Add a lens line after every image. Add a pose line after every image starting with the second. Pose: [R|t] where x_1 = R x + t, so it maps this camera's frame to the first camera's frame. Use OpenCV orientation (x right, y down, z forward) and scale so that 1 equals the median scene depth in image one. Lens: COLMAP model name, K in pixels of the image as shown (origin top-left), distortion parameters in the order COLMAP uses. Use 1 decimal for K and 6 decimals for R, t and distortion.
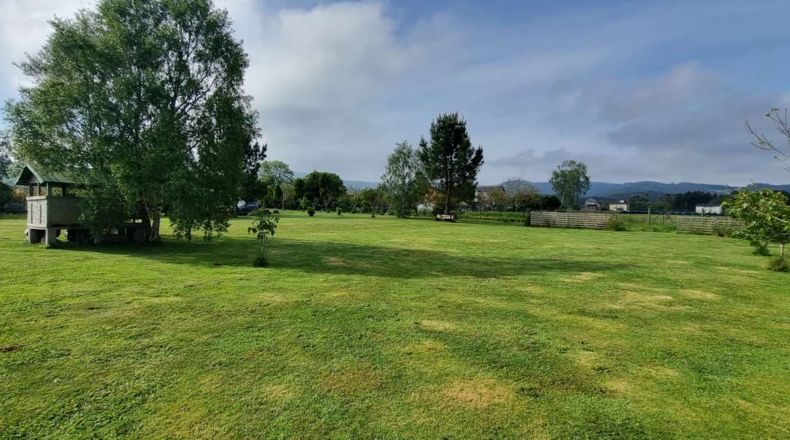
lens RADIAL K [[405.1, 0, 394.0], [0, 405.1, 215.9], [0, 0, 1]] dist [-0.005751, 0.000031]
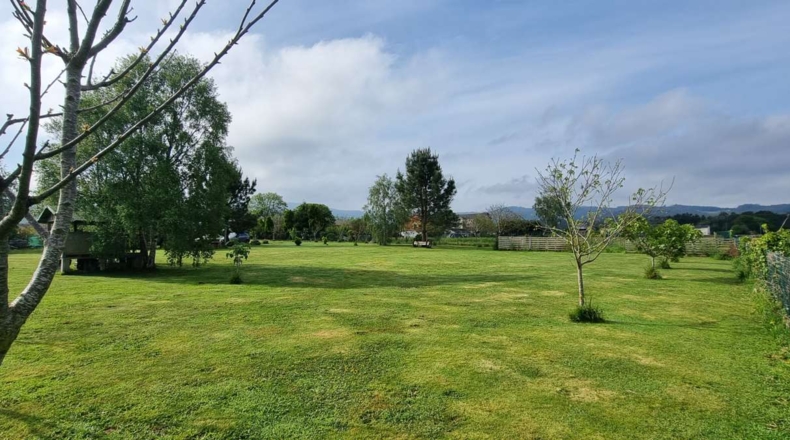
lens RADIAL K [[405.1, 0, 394.0], [0, 405.1, 215.9], [0, 0, 1]] dist [-0.005751, 0.000031]
pose [[0.999715, -0.021638, 0.010067, 0.043861], [0.022293, 0.997279, -0.070268, 0.003713], [-0.008519, 0.070472, 0.997477, -0.078073]]
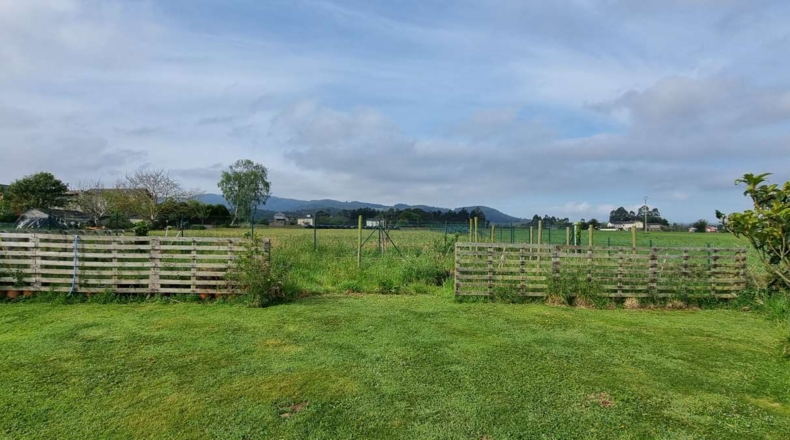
lens RADIAL K [[405.1, 0, 394.0], [0, 405.1, 215.9], [0, 0, 1]] dist [-0.005751, 0.000031]
pose [[0.752159, 0.008976, 0.658921, 0.354428], [0.015167, 0.999407, -0.030927, -0.007579], [-0.658807, 0.033256, 0.751576, 0.605958]]
